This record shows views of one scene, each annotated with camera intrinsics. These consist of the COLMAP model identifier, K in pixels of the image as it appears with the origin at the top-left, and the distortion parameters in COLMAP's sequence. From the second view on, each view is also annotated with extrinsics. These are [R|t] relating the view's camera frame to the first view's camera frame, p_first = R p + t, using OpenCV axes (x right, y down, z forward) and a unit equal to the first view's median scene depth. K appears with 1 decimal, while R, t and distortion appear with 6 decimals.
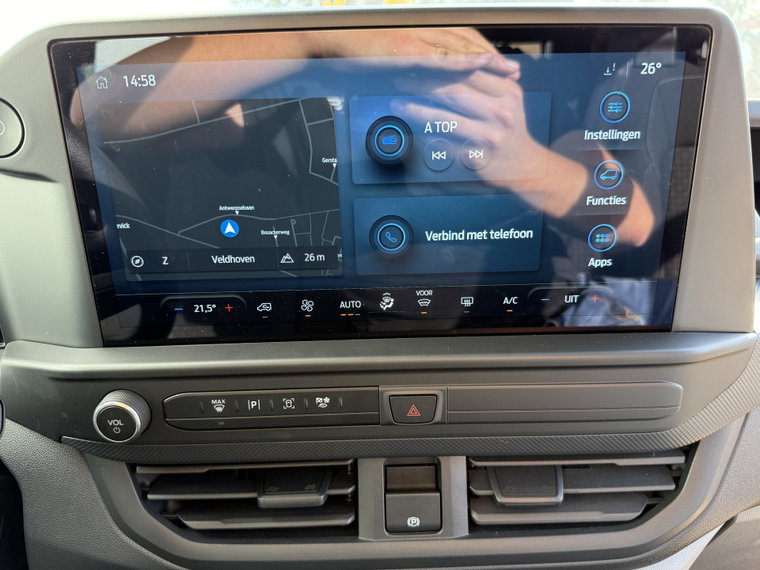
lens RADIAL K [[576.4, 0, 380.8], [0, 576.4, 295.6], [0, 0, 1]] dist [0.079538, -0.148546]
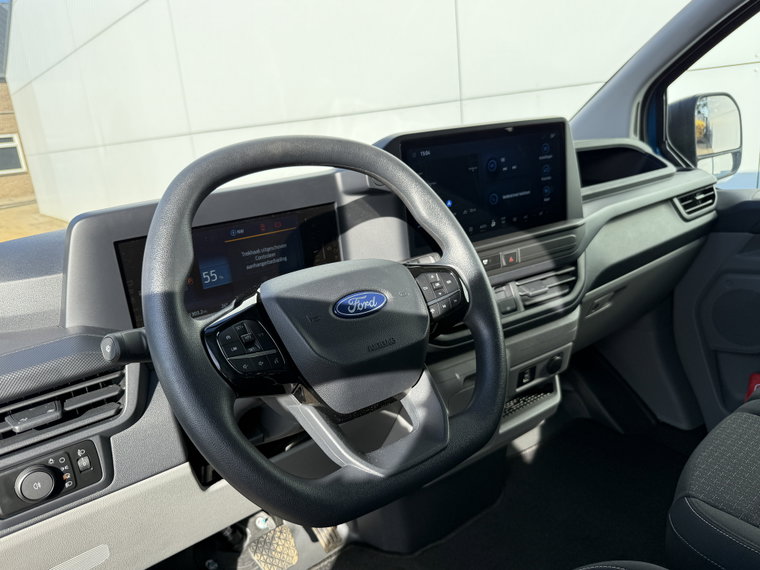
lens RADIAL K [[562.9, 0, 380.0], [0, 562.9, 285.0], [0, 0, 1]] dist [0.000184, -0.000406]
pose [[0.859869, -0.198822, 0.470208, -1.778268], [0.238252, 0.970877, -0.025168, 0.234923], [-0.451511, 0.133669, 0.882196, -1.083168]]
